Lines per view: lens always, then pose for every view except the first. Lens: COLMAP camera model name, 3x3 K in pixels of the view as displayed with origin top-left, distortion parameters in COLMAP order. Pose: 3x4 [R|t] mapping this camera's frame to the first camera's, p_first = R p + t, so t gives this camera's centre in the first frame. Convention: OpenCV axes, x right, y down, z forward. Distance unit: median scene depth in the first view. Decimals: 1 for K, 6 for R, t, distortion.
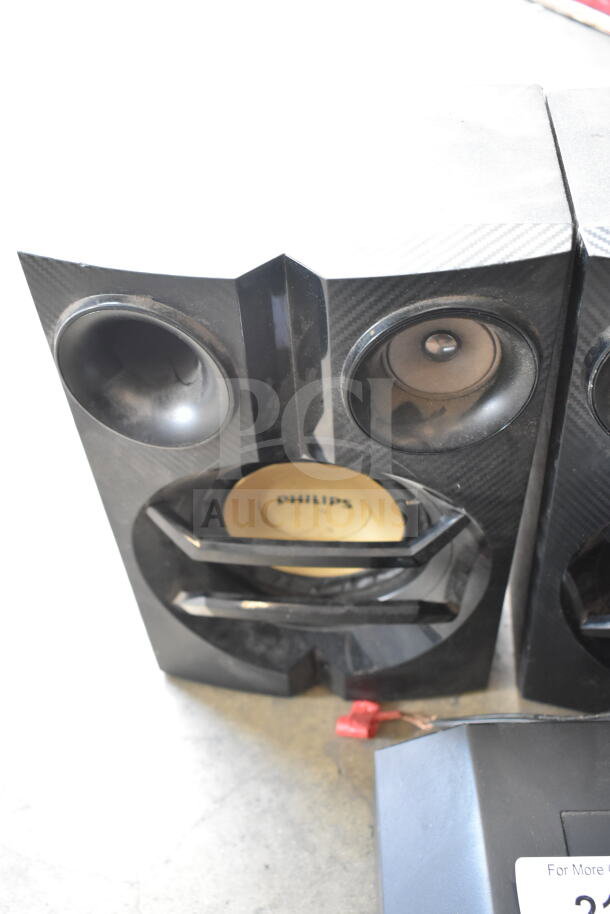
lens RADIAL K [[913.6, 0, 304.8], [0, 913.6, 458.7], [0, 0, 1]] dist [0.006310, 0.000000]
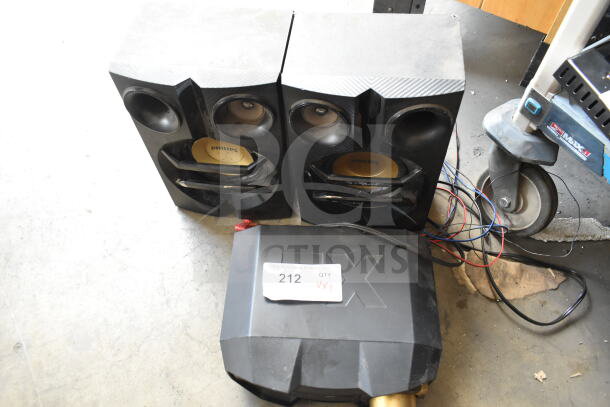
lens RADIAL K [[478.6, 0, 304.8], [0, 478.6, 202.2], [0, 0, 1]] dist [-0.002352, -0.003313]
pose [[0.998931, 0.045893, 0.005513, 0.264628], [-0.046089, 0.979875, 0.194218, -0.094783], [0.003511, -0.194264, 0.980943, -0.502087]]
